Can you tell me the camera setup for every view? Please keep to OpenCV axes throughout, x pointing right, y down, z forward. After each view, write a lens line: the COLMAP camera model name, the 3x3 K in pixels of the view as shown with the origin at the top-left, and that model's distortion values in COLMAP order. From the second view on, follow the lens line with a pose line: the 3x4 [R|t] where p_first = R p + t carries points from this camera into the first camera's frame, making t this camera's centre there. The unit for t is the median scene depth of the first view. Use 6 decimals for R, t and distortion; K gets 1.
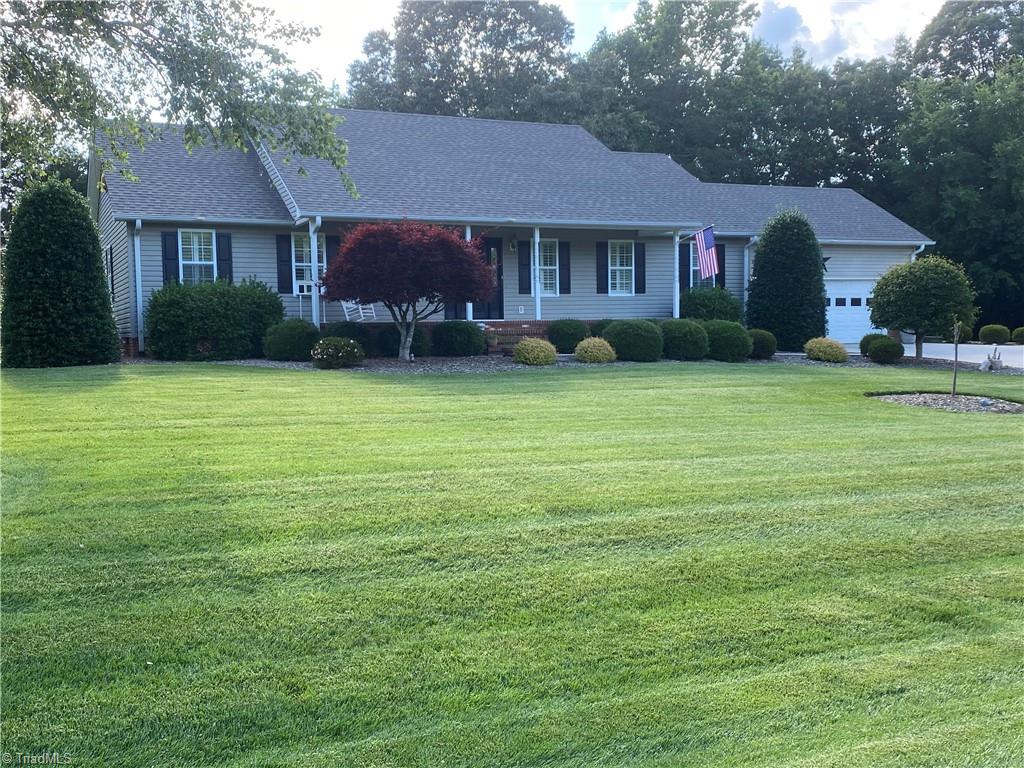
lens RADIAL K [[1074.6, 0, 512.0], [0, 1074.6, 384.0], [0, 0, 1]] dist [0.061809, -0.010965]
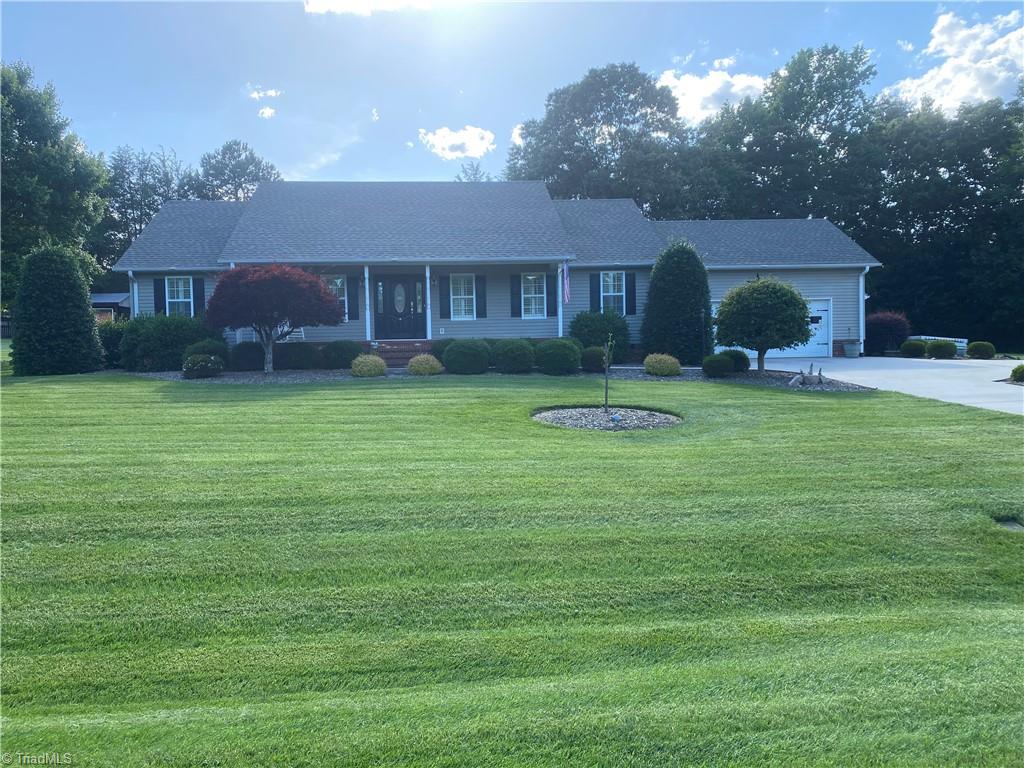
lens RADIAL K [[777.6, 0, 512.2], [0, 777.6, 390.1], [0, 0, 1]] dist [0.036306, -0.005822]
pose [[0.943243, 0.014097, -0.331803, 0.380860], [-0.010287, 0.999859, 0.013236, -0.012528], [0.331943, -0.009072, 0.943256, 0.165265]]
